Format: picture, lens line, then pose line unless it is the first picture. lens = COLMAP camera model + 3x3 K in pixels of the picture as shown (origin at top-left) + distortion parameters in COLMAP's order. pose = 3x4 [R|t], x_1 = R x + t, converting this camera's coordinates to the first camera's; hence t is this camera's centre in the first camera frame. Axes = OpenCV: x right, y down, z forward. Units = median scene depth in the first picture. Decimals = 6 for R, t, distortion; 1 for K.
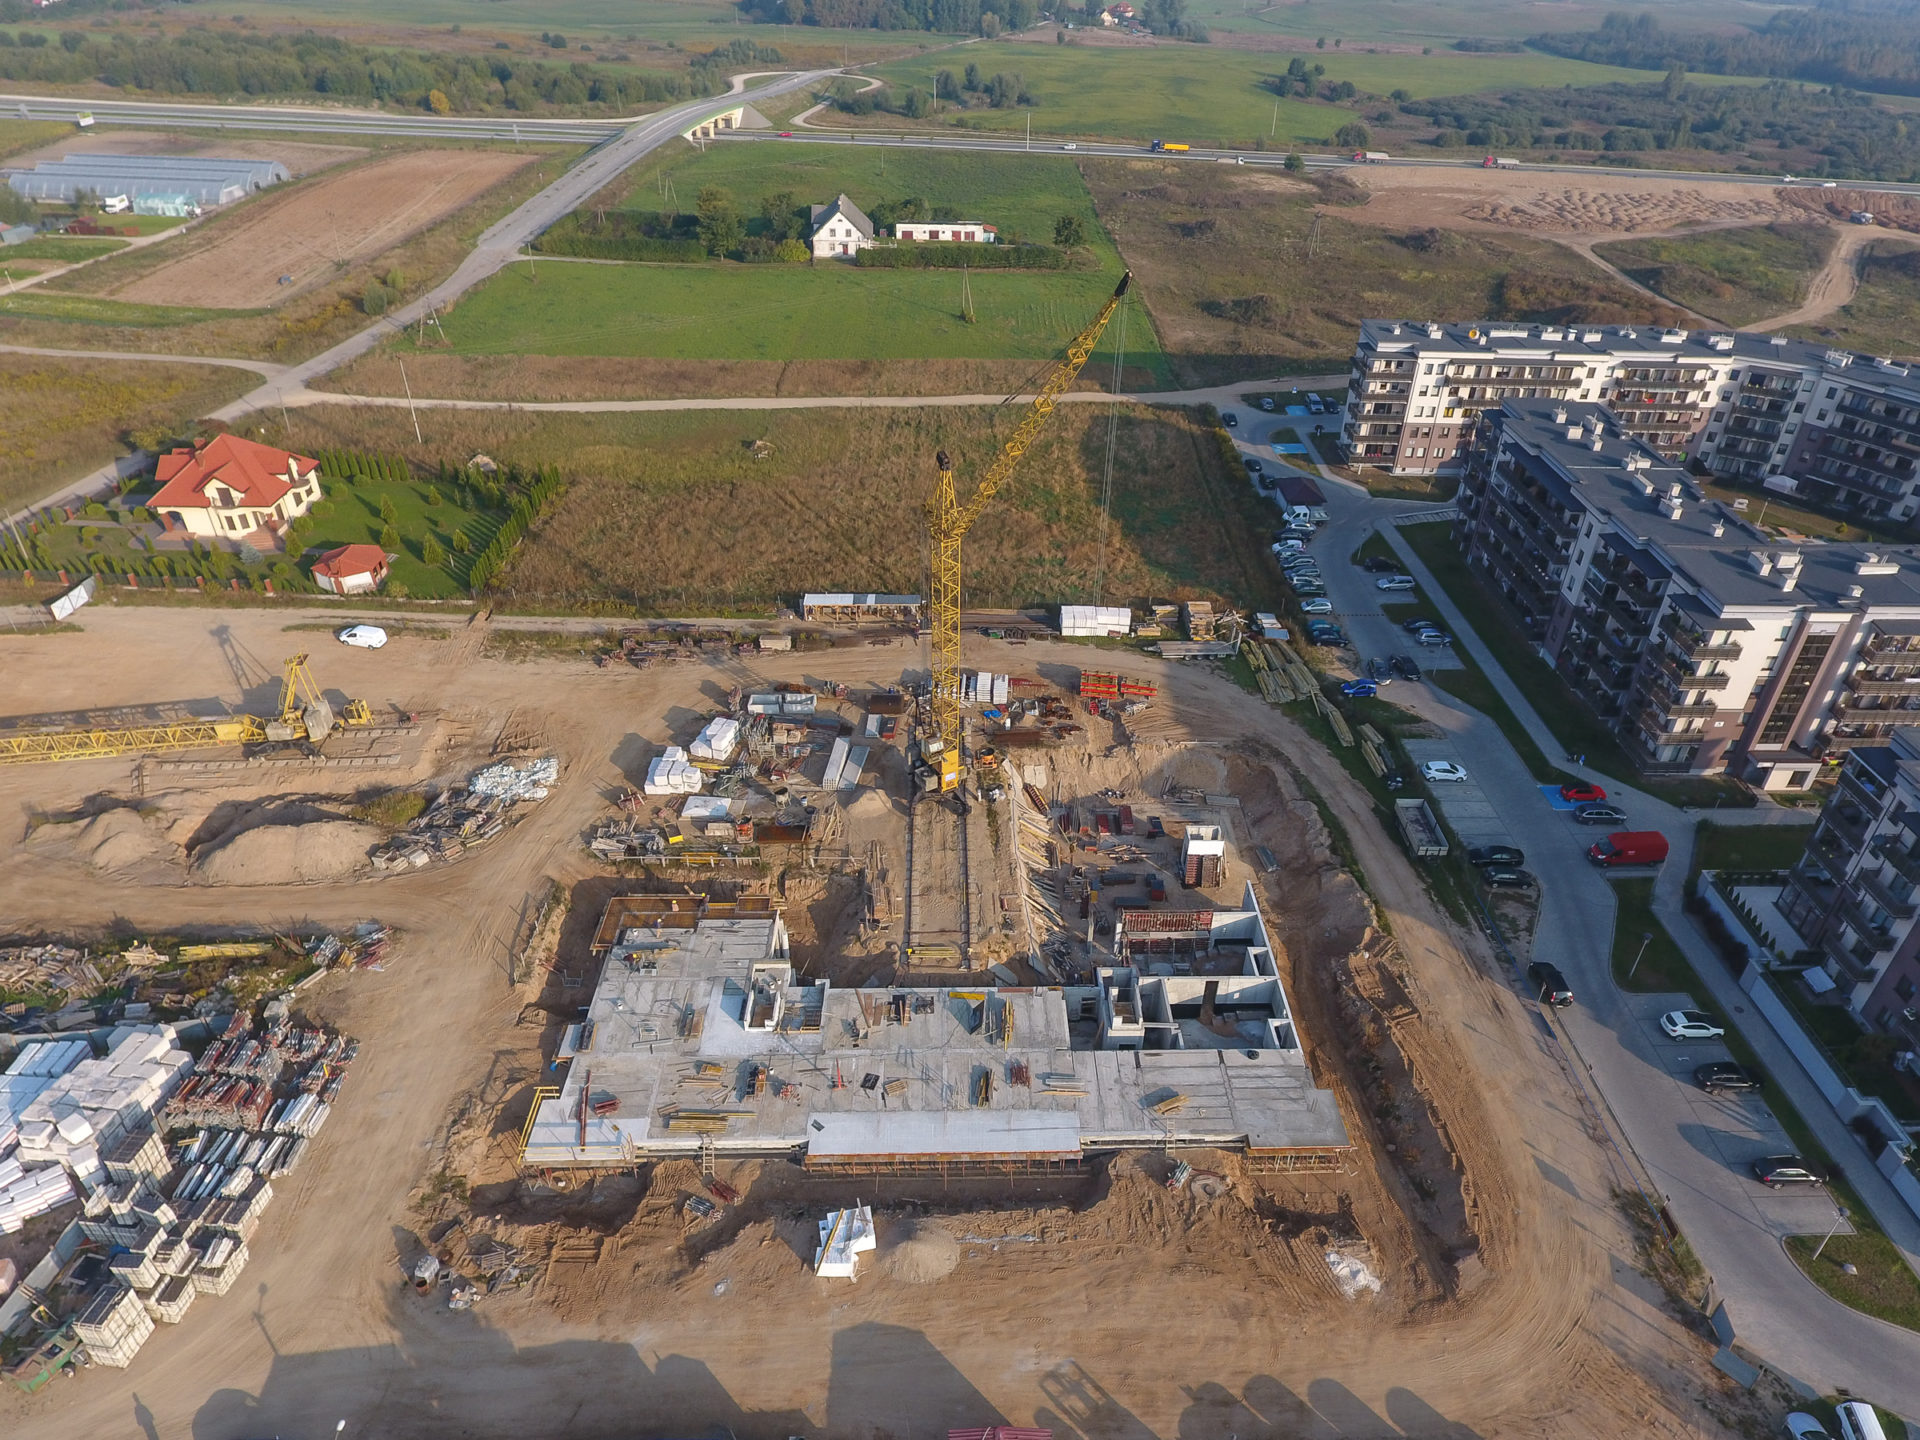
lens RADIAL K [[1208.4, 0, 1019.4], [0, 1208.4, 763.2], [0, 0, 1]] dist [0.005550, -0.000433]
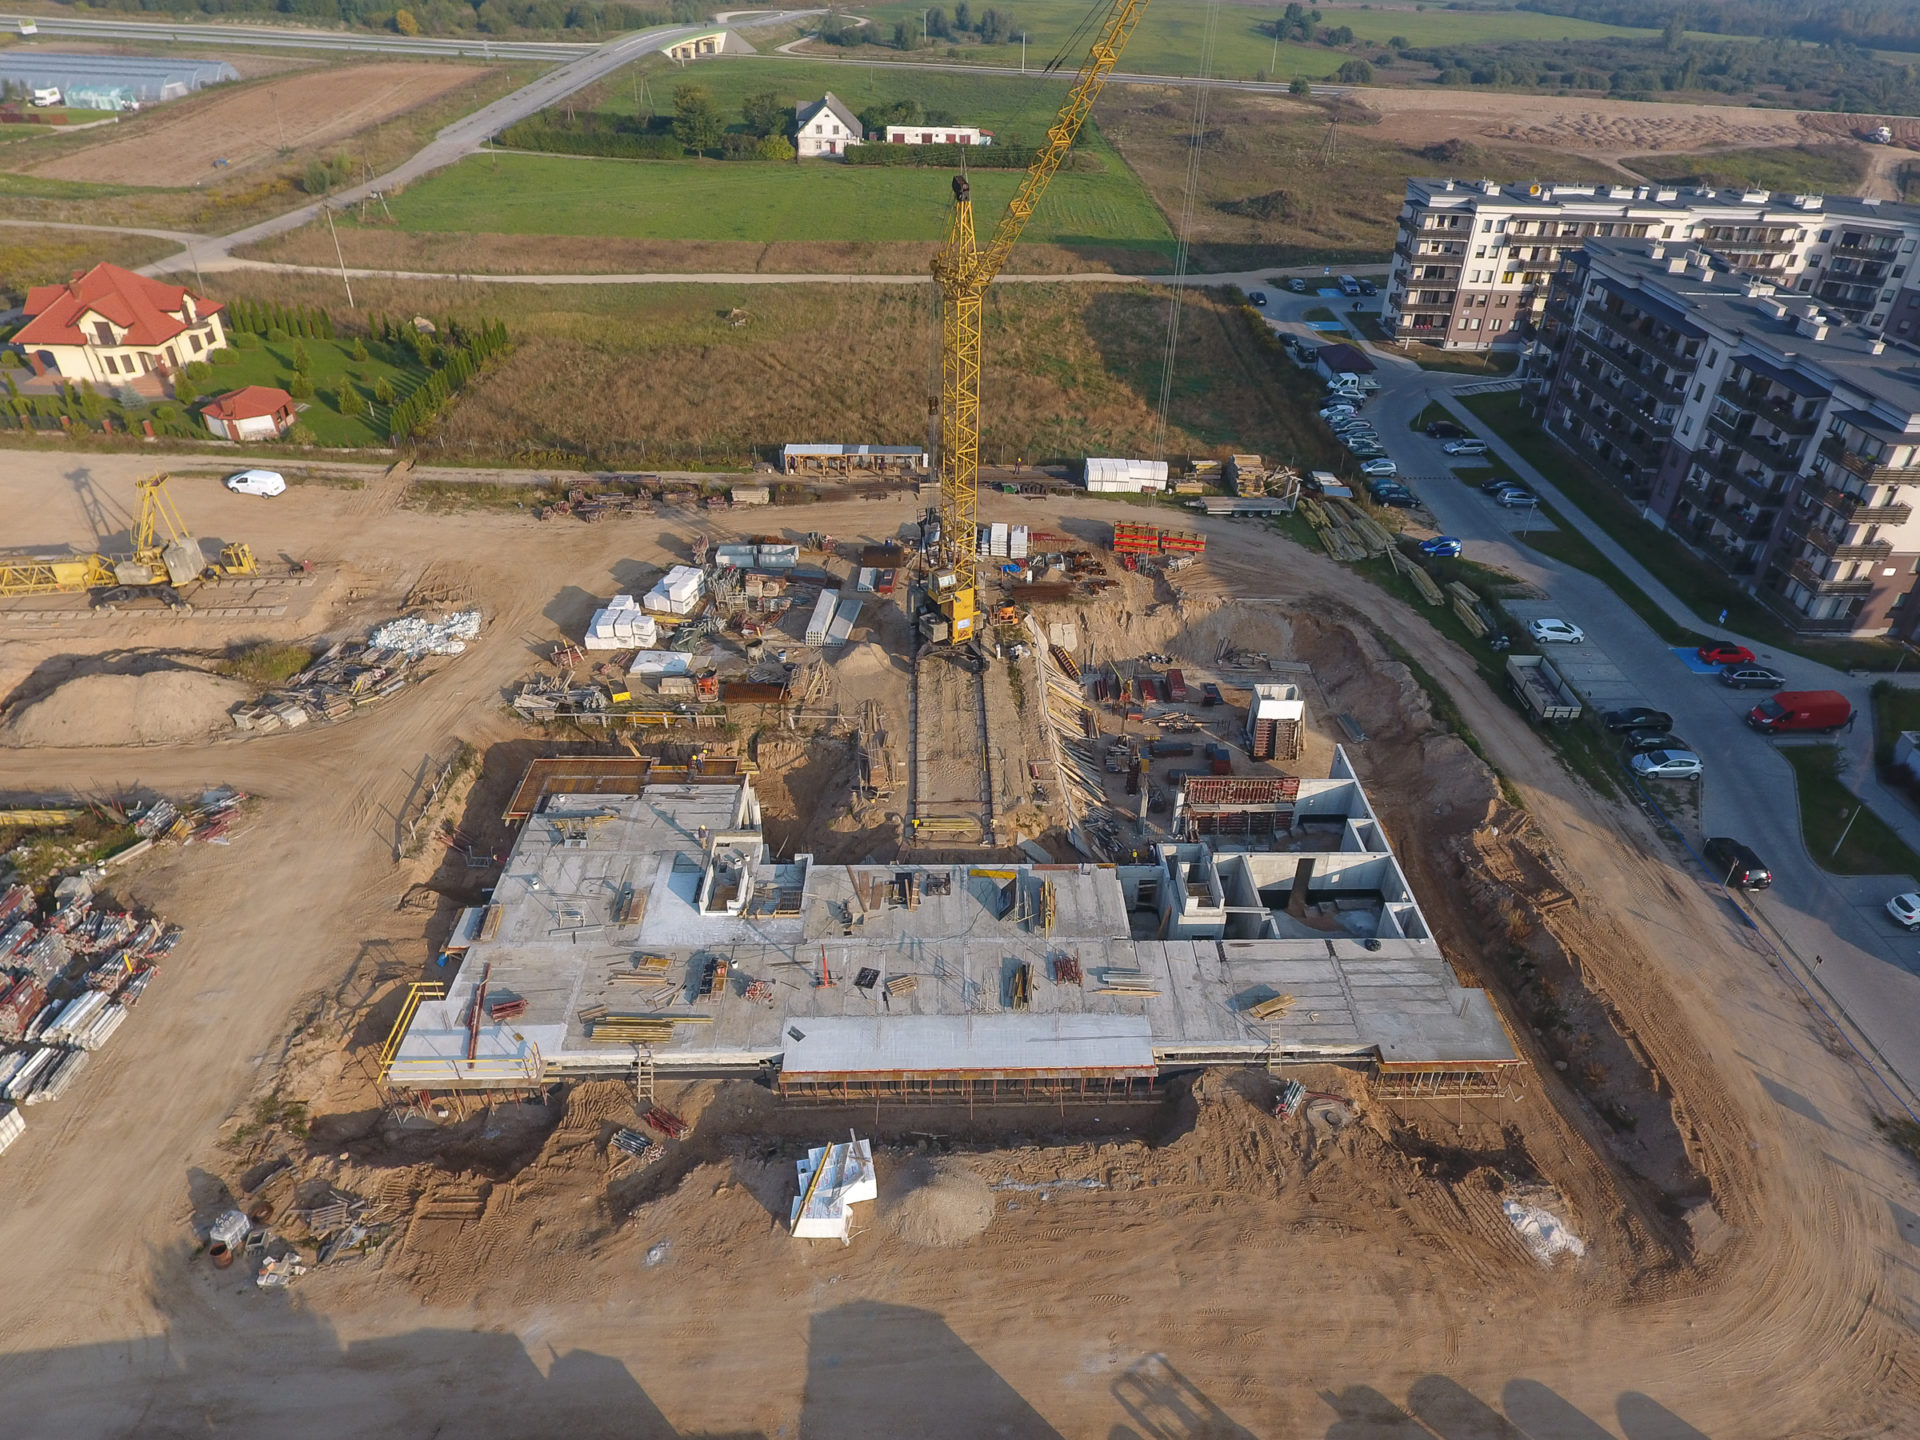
lens RADIAL K [[1201.5, 0, 1016.7], [0, 1201.5, 727.2], [0, 0, 1]] dist [0.004216, 0.000556]
pose [[0.999948, -0.000695, 0.010144, -0.029079], [0.000834, 0.999906, -0.013689, 0.089431], [-0.010133, 0.013696, 0.999855, 0.192700]]
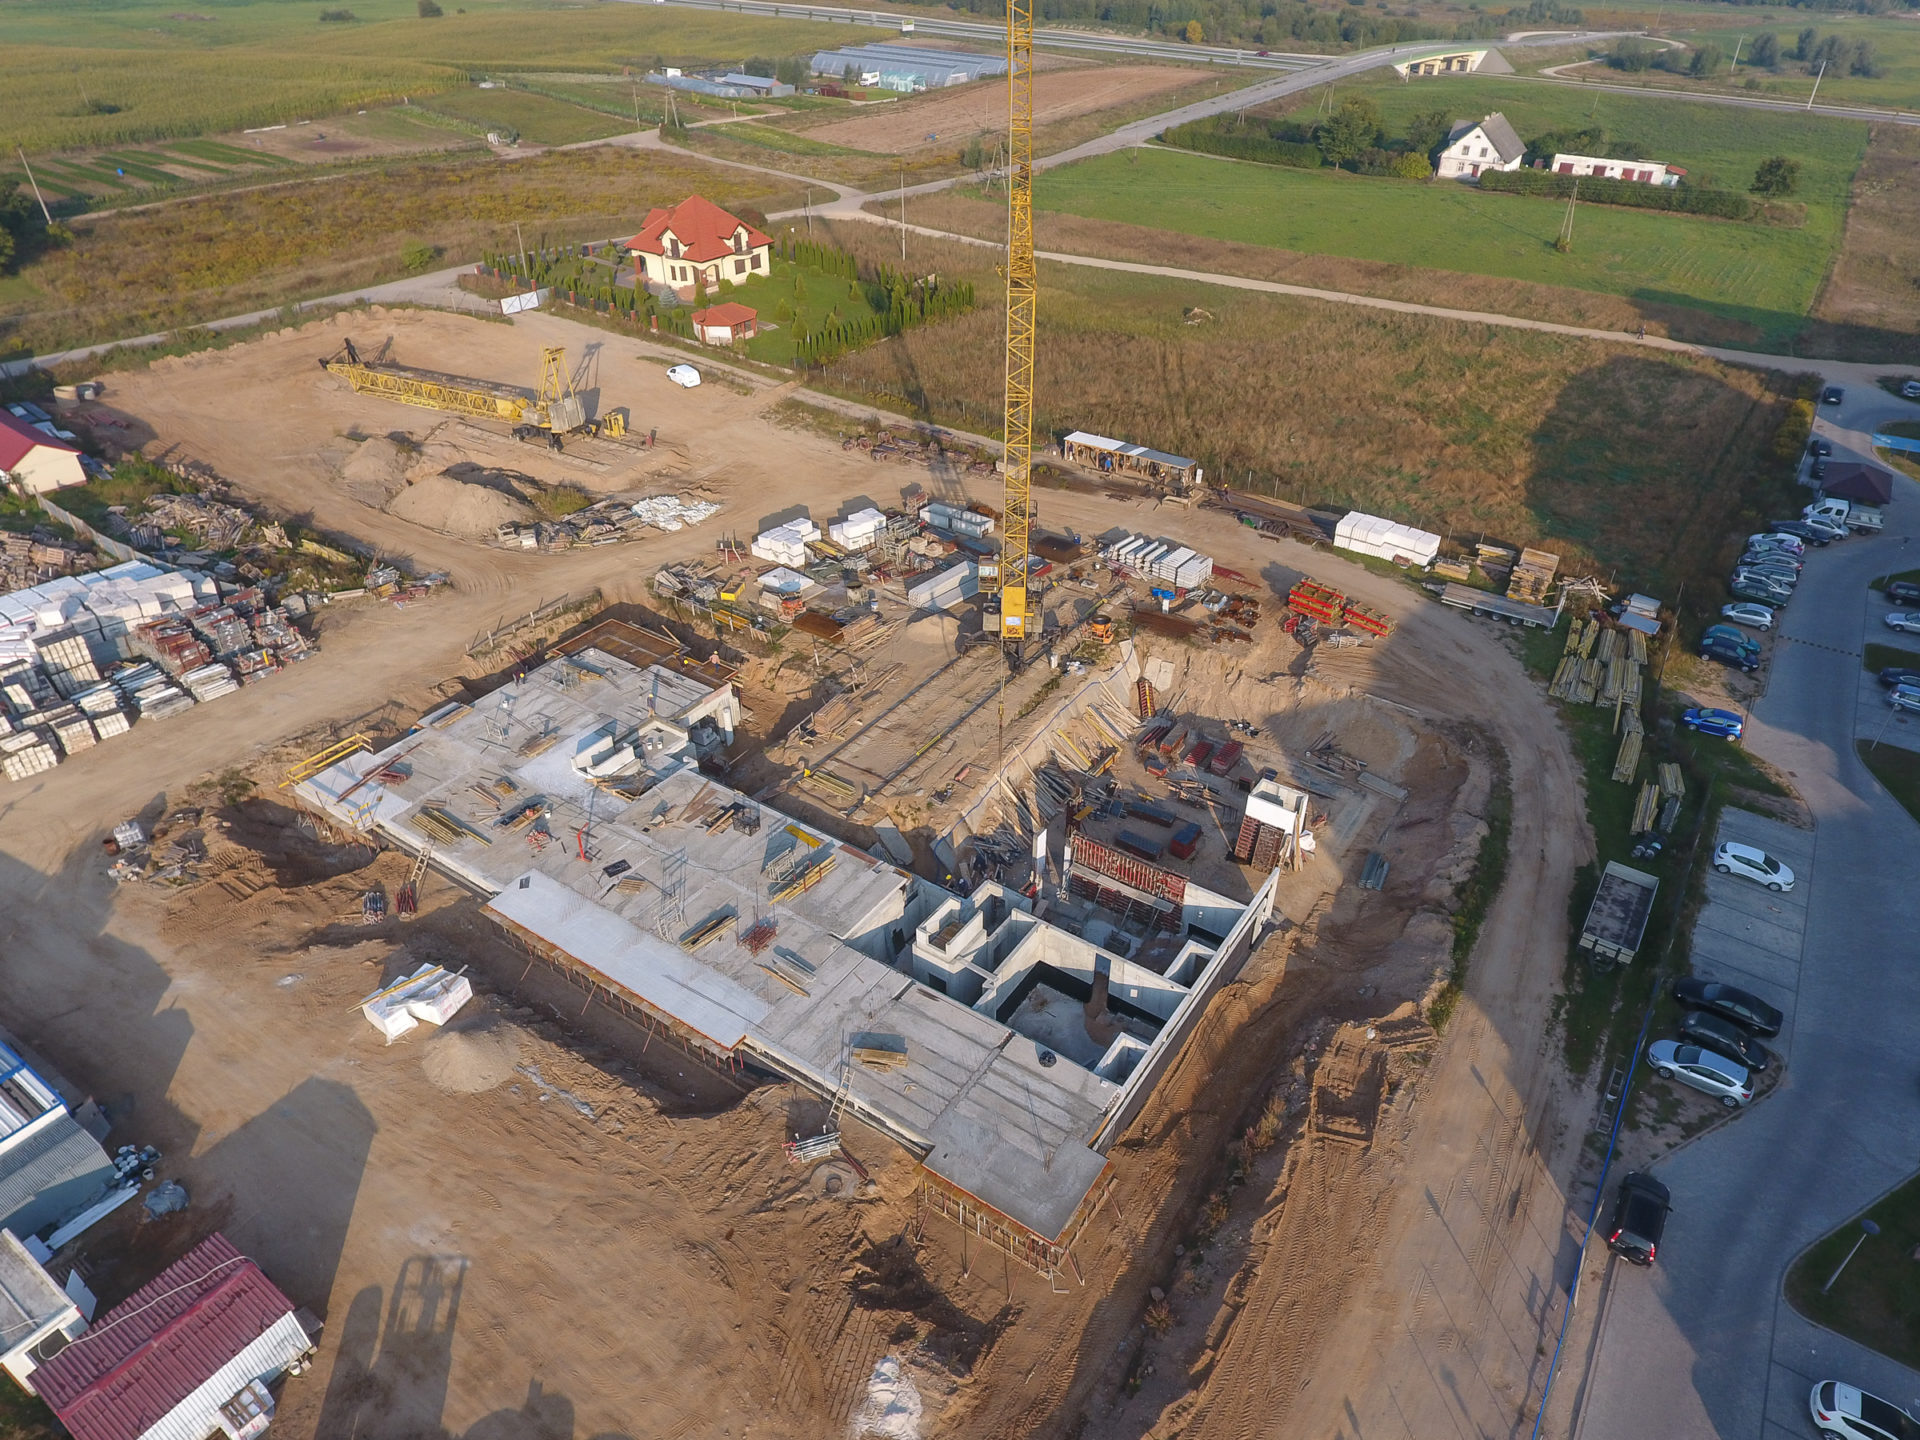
lens RADIAL K [[1201.5, 0, 1016.7], [0, 1201.5, 727.2], [0, 0, 1]] dist [0.004216, 0.000556]
pose [[0.815382, 0.315919, -0.485126, 0.343964], [-0.328014, 0.942602, 0.062519, 0.026504], [0.477031, 0.108152, 0.872207, 0.310475]]
